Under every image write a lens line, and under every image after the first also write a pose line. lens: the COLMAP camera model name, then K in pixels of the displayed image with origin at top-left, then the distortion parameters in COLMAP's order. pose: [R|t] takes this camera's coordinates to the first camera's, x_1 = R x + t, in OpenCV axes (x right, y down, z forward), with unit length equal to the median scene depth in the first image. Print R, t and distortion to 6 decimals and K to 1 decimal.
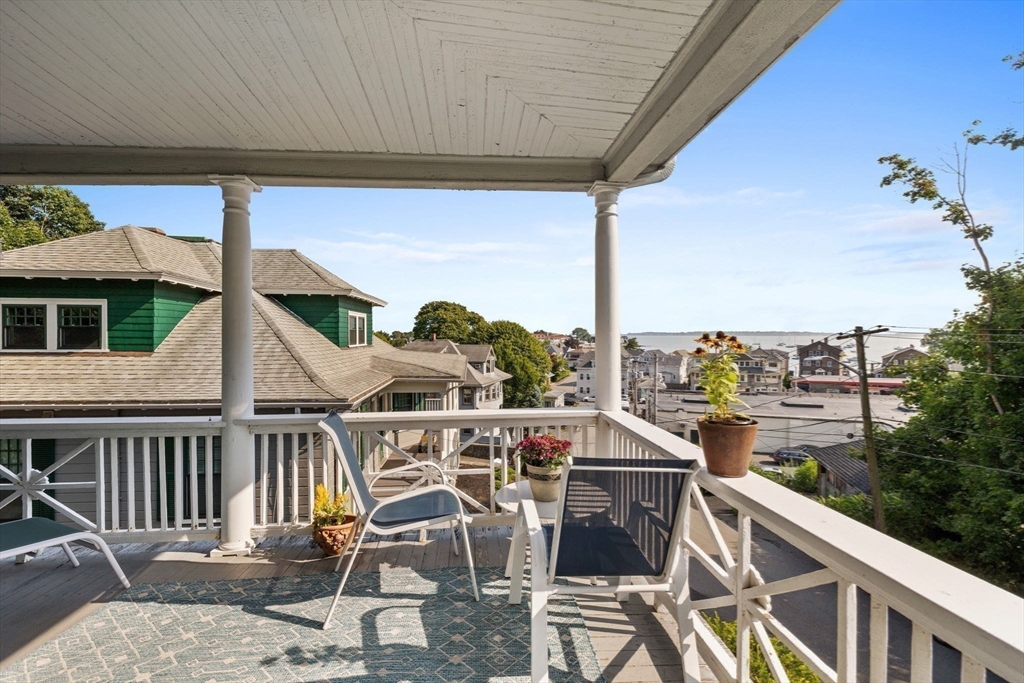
lens RADIAL K [[403.0, 0, 530.6], [0, 403.0, 342.3], [0, 0, 1]] dist [0.000110, 0.000041]
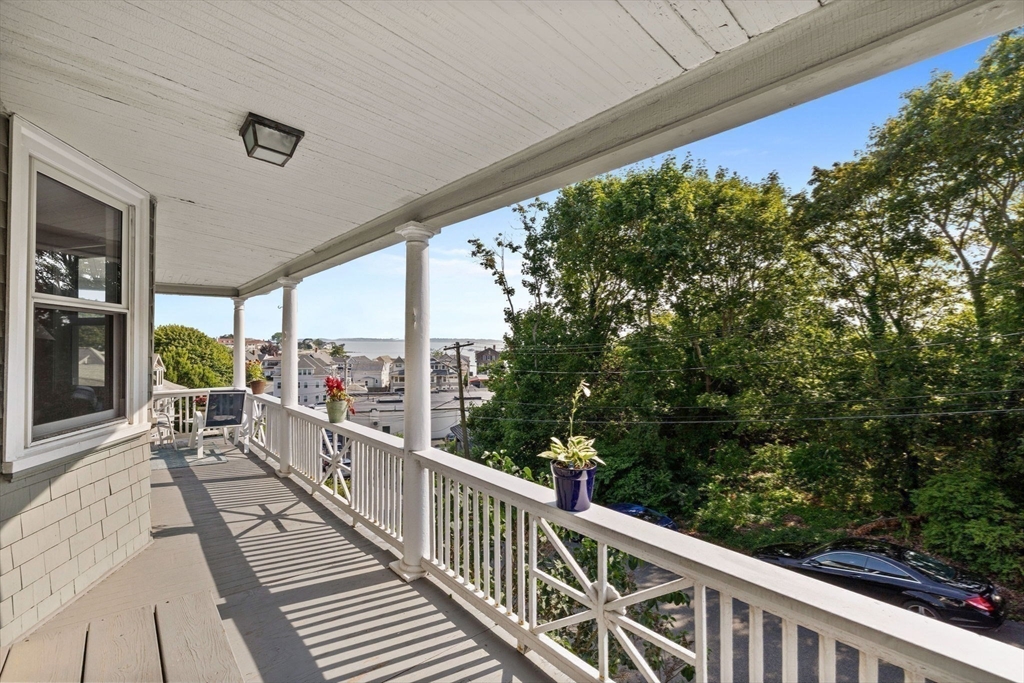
lens RADIAL K [[417.7, 0, 499.2], [0, 417.7, 339.3], [0, 0, 1]] dist [0.000715, -0.000106]
pose [[0.828177, 0.009539, 0.560385, 0.013622], [0.001291, 0.999820, -0.018928, -0.014810], [-0.560465, 0.016399, 0.828016, -0.383011]]
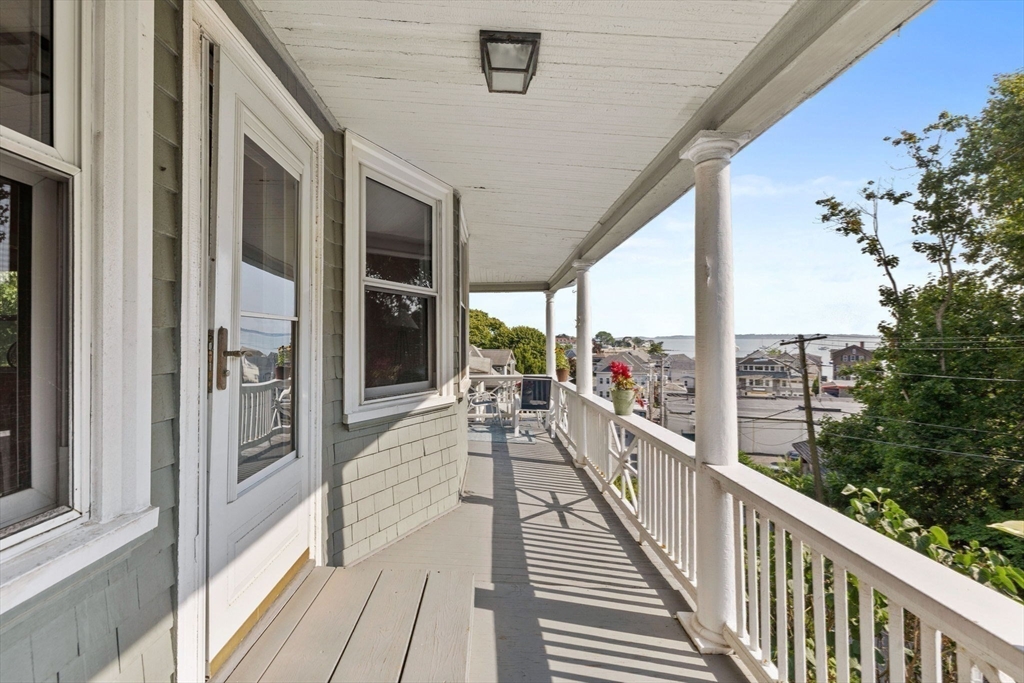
lens RADIAL K [[429.7, 0, 509.6], [0, 429.7, 339.5], [0, 0, 1]] dist [0.000085, -0.000403]
pose [[0.994560, -0.003938, -0.104088, 0.040576], [0.002293, 0.999871, -0.015918, -0.004569], [0.104137, 0.015593, 0.994441, -0.343695]]
